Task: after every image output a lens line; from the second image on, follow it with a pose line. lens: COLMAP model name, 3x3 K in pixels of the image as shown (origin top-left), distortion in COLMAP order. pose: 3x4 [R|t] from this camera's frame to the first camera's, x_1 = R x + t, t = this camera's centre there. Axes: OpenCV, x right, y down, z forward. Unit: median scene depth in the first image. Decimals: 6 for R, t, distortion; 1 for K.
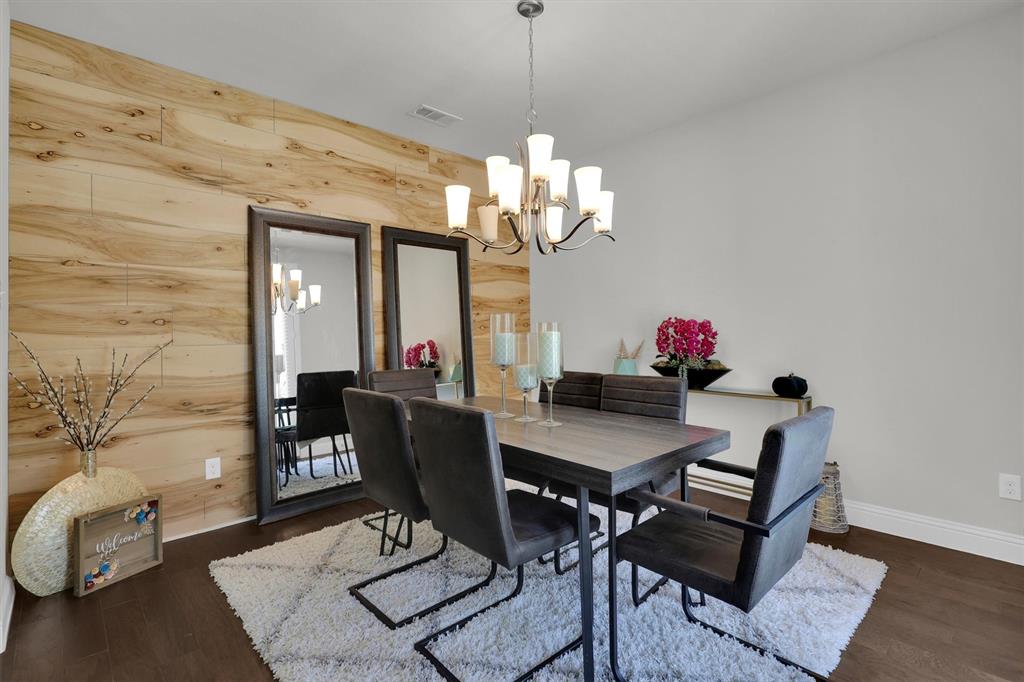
lens RADIAL K [[468.7, 0, 517.3], [0, 468.7, 334.2], [0, 0, 1]] dist [0.001066, 0.000338]
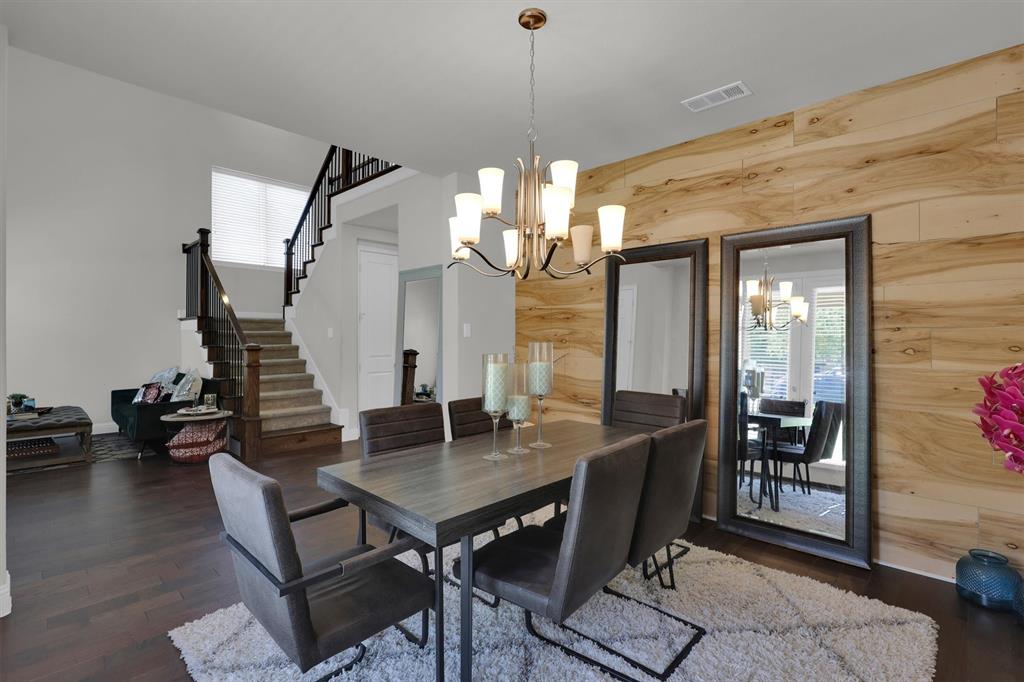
lens RADIAL K [[468.7, 0, 517.5], [0, 468.7, 343.0], [0, 0, 1]] dist [0.001066, 0.000338]
pose [[0.074012, 0.024371, -0.996960, 0.612780], [-0.010401, 0.999666, 0.023665, -0.042761], [0.997203, 0.008618, 0.074241, 0.560570]]
